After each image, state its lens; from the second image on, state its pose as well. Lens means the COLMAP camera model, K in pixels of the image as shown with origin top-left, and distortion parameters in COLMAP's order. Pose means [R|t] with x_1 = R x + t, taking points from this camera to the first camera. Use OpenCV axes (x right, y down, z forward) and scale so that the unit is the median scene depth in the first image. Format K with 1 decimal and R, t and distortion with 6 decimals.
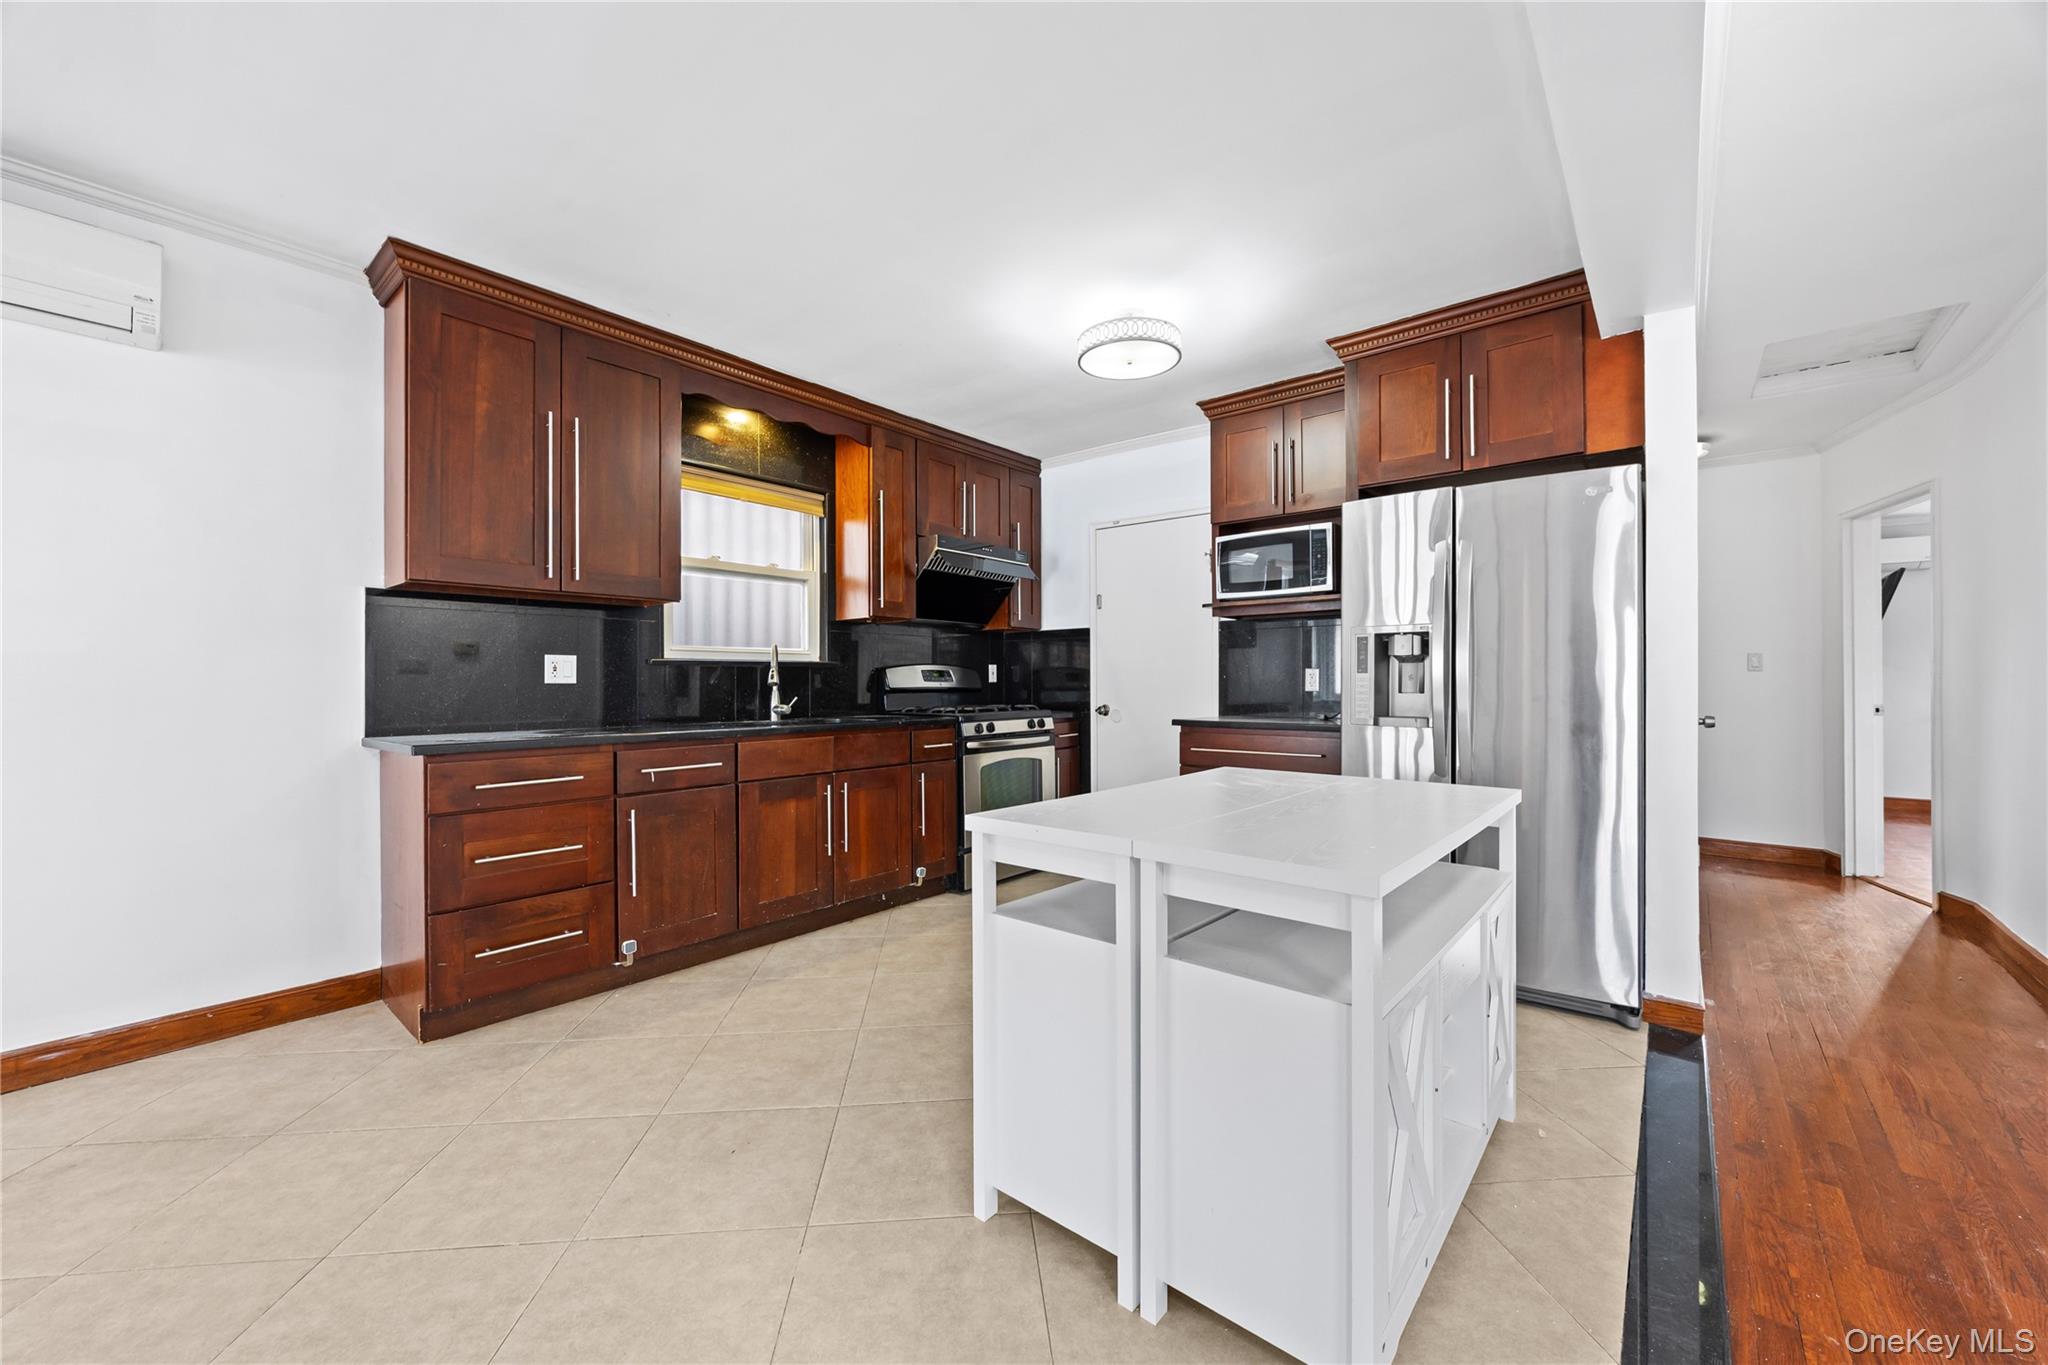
lens RADIAL K [[786.1, 0, 1006.0], [0, 786.1, 677.6], [0, 0, 1]] dist [-0.000457, -0.000110]
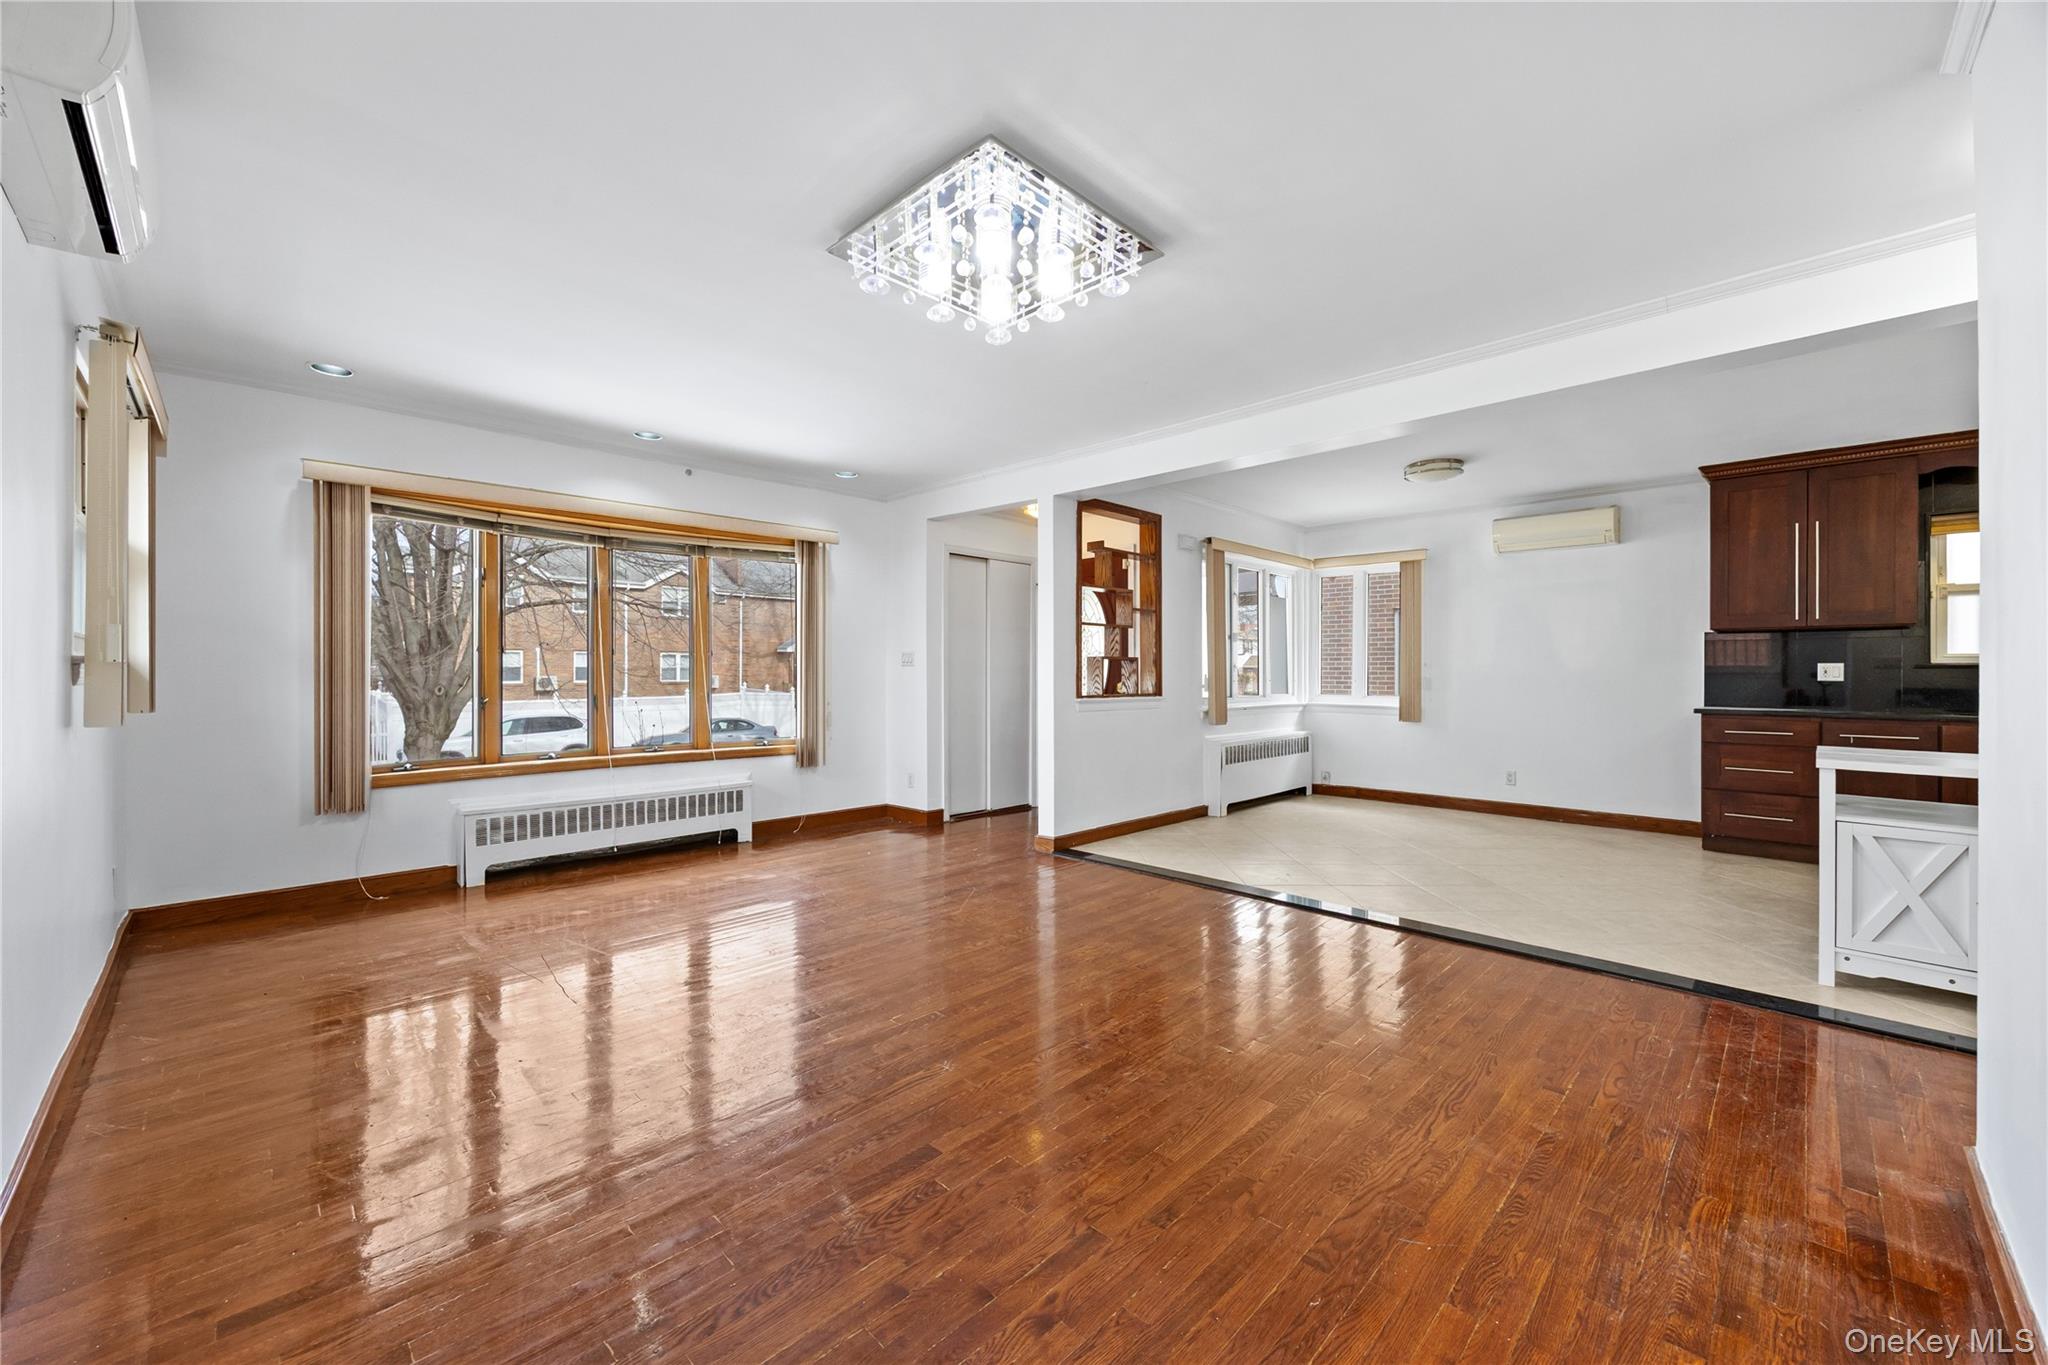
lens RADIAL K [[769.8, 0, 1058.6], [0, 769.8, 677.0], [0, 0, 1]] dist [0.000524, -0.000006]
pose [[-0.054561, 0.007725, -0.998481, 0.960661], [0.004849, 0.999960, 0.007471, -0.017509], [0.998499, -0.004434, -0.054596, -0.421710]]
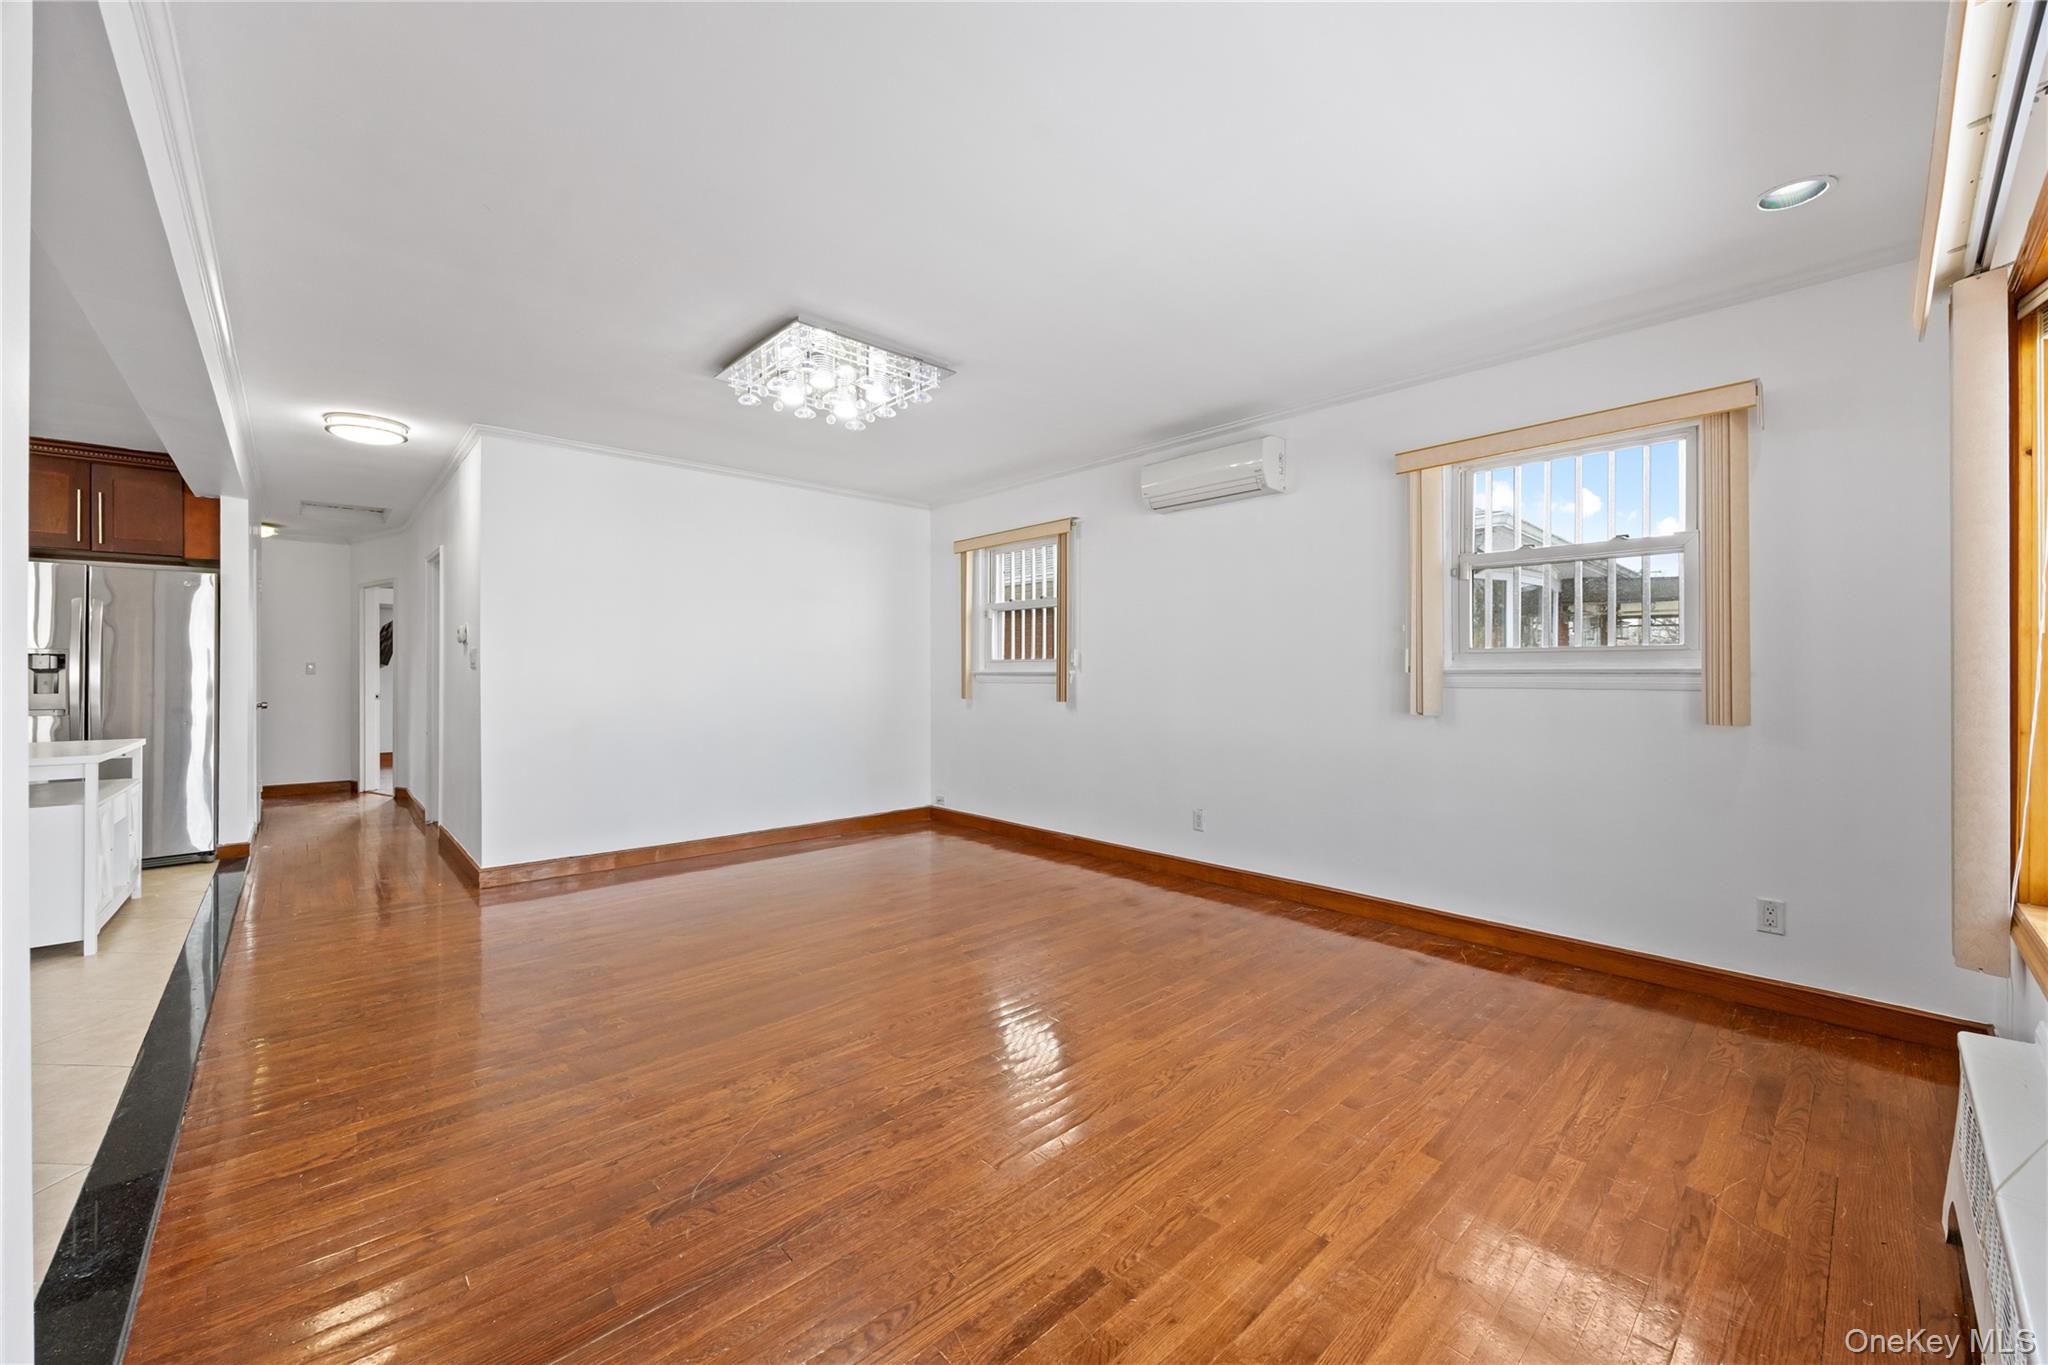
lens RADIAL K [[809.9, 0, 1037.6], [0, 809.9, 671.6], [0, 0, 1]] dist [0.003646, 0.000354]
pose [[0.127074, 0.003168, 0.991888, -0.644547], [-0.004450, 0.999987, -0.002624, -0.021652], [-0.991883, -0.004081, 0.127086, -0.881041]]
